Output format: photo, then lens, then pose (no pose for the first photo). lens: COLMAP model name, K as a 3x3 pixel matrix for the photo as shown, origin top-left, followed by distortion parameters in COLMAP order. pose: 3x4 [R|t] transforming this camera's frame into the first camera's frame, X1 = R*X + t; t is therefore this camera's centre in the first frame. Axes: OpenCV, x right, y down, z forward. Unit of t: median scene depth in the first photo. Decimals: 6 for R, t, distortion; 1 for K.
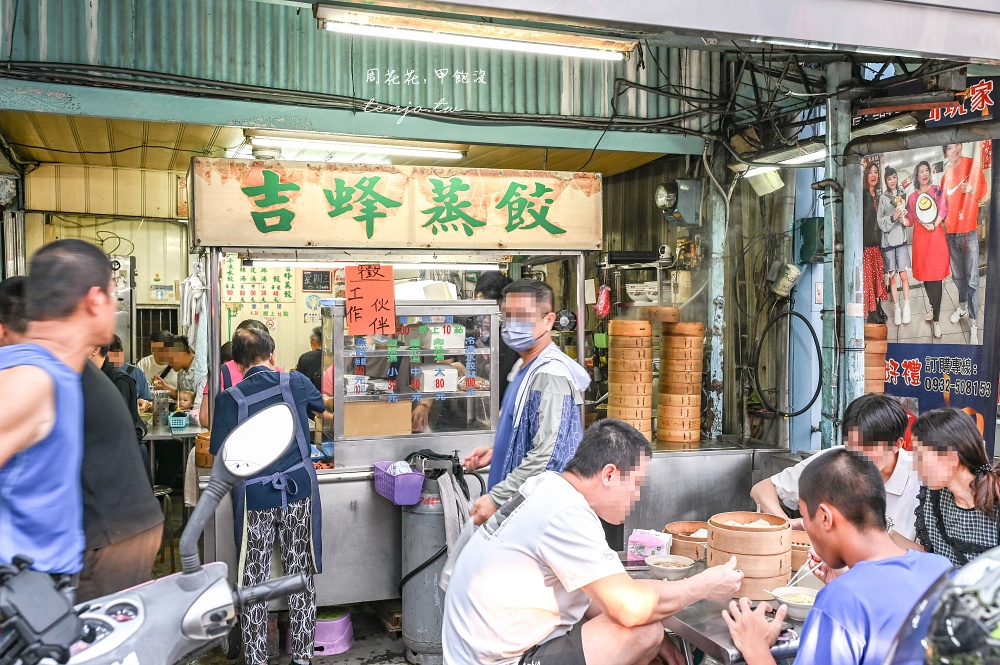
lens RADIAL K [[968.3, 0, 502.5], [0, 968.3, 330.9], [0, 0, 1]] dist [0.019294, 0.000000]
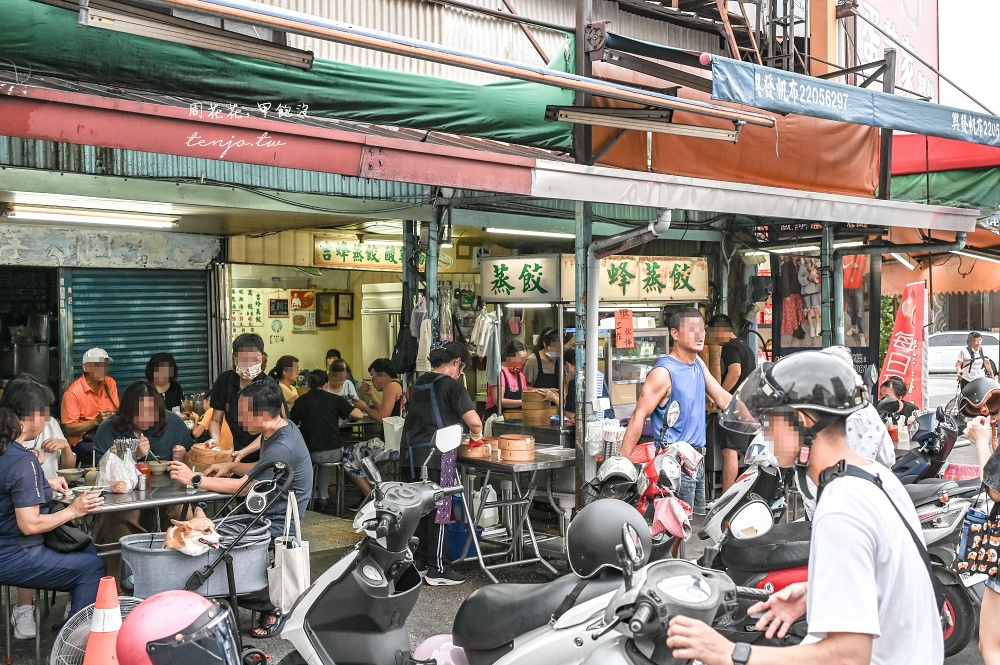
lens RADIAL K [[1067.1, 0, 498.5], [0, 1067.1, 328.8], [0, 0, 1]] dist [0.011608, 0.000000]
pose [[0.923560, -0.014498, 0.383181, -0.982795], [0.020526, 0.999721, -0.011646, -0.011540], [-0.382905, 0.018621, 0.923600, -0.677731]]
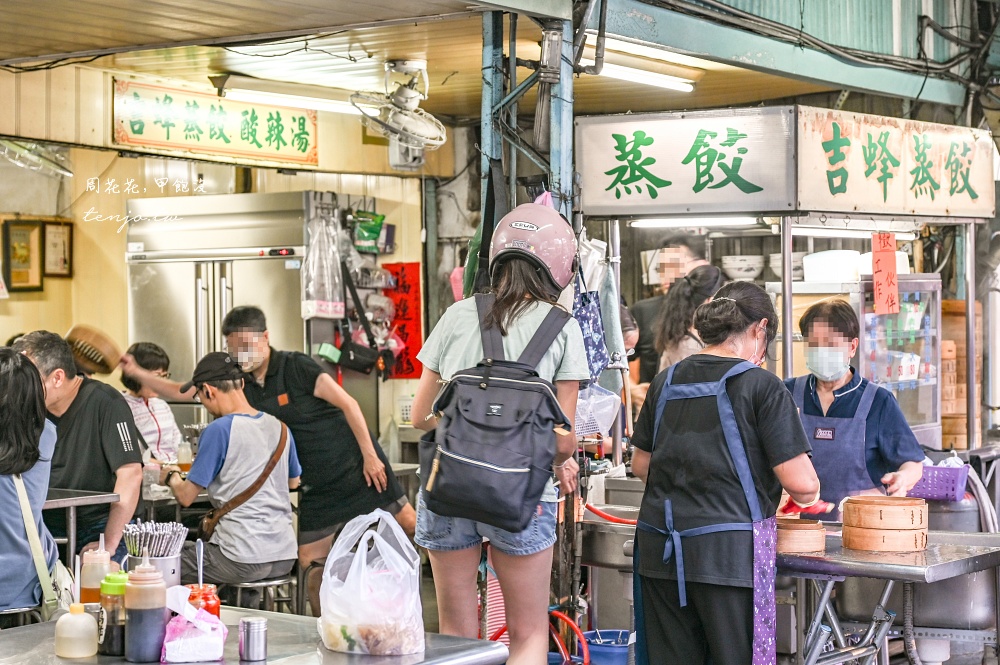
lens RADIAL K [[1926.3, 0, 499.8], [0, 1926.3, 332.8], [0, 0, 1]] dist [0.118046, 0.000000]
pose [[0.820010, -0.021036, 0.571962, -1.218979], [0.027538, 0.999617, -0.002716, 0.013927], [-0.571686, 0.017978, 0.820276, -0.190502]]
